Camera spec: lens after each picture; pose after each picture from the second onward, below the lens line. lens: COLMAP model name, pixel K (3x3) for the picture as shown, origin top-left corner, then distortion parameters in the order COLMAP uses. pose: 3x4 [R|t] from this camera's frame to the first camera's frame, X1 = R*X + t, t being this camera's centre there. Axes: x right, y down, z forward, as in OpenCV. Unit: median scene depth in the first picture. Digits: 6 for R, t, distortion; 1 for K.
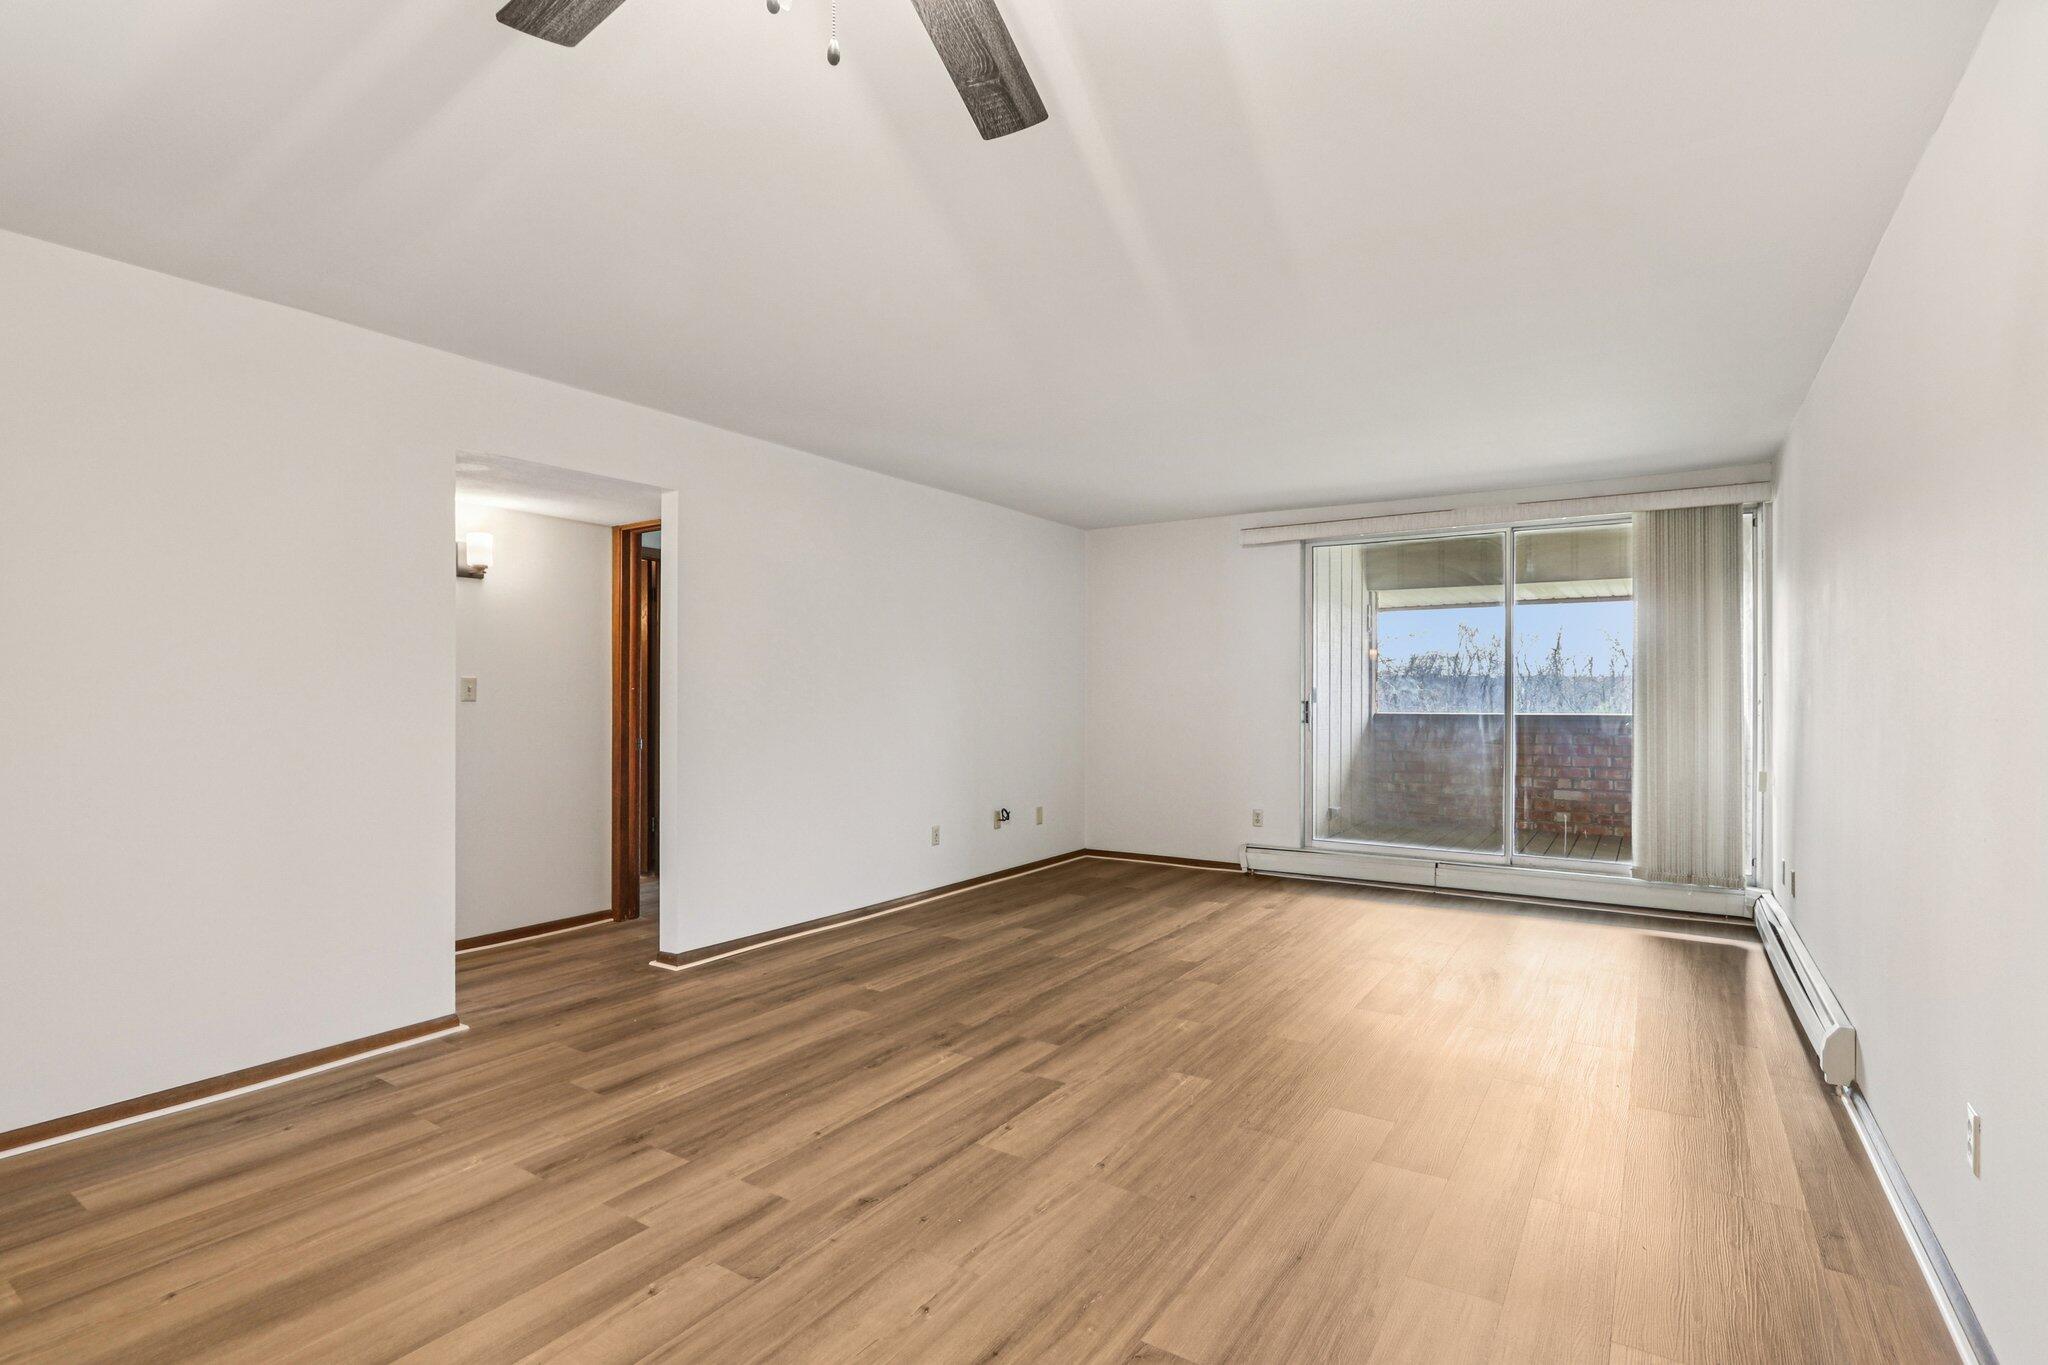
lens RADIAL K [[968.6, 0, 1055.9], [0, 968.6, 689.2], [0, 0, 1]] dist [-0.000278, 0.000402]
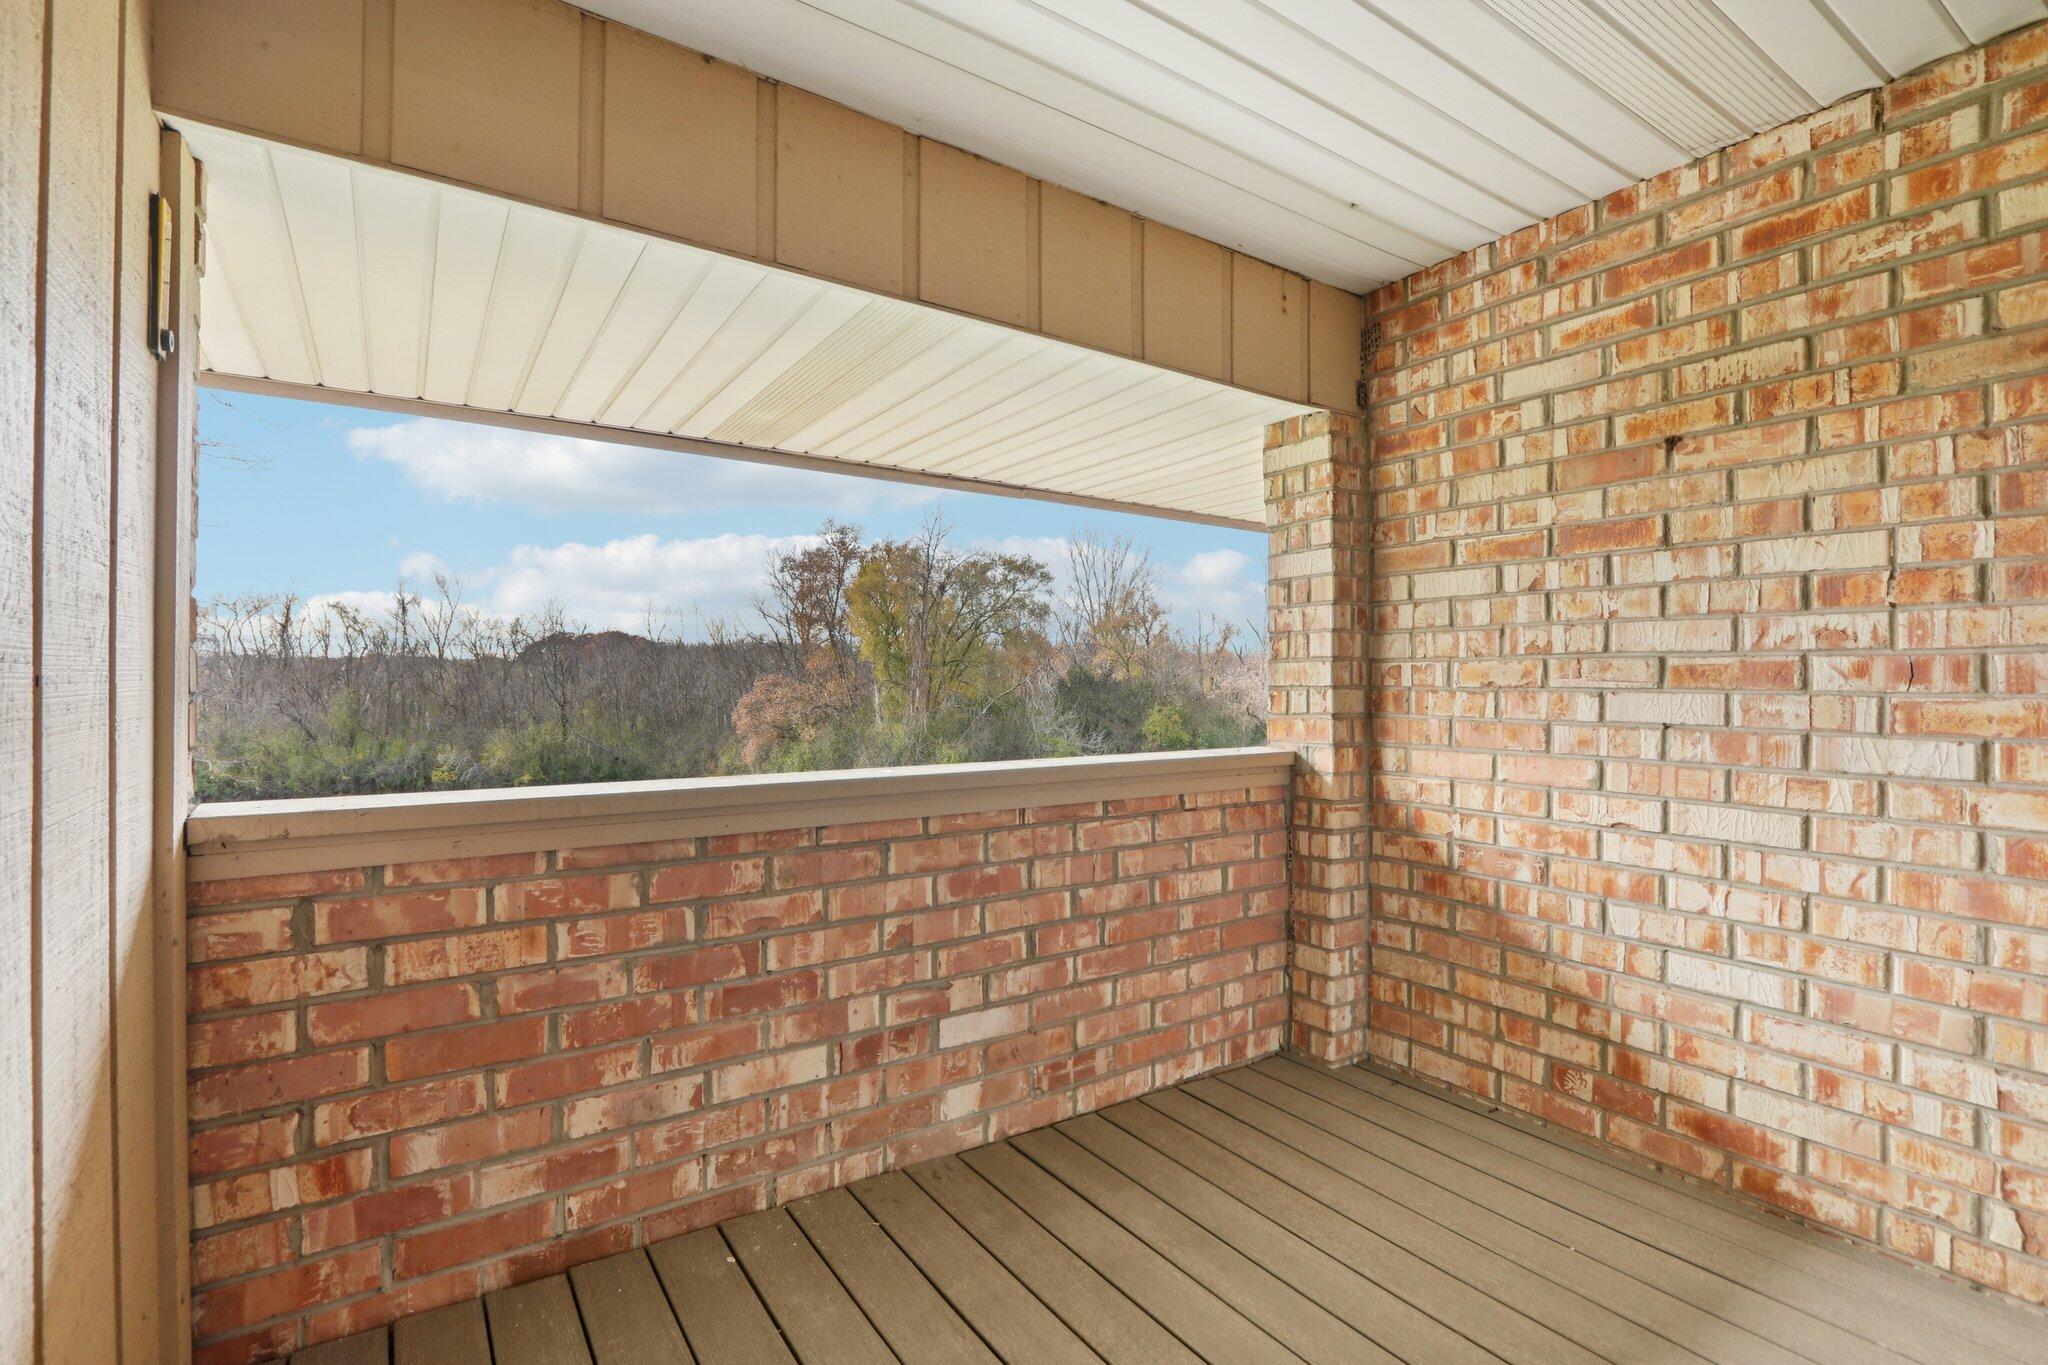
lens RADIAL K [[968.6, 0, 1055.9], [0, 968.6, 689.2], [0, 0, 1]] dist [-0.000278, 0.000402]
pose [[0.402462, -0.002782, 0.915432, 0.246806], [-0.012457, 0.999886, 0.008516, -0.004586], [-0.915352, -0.014831, 0.402382, 0.844681]]
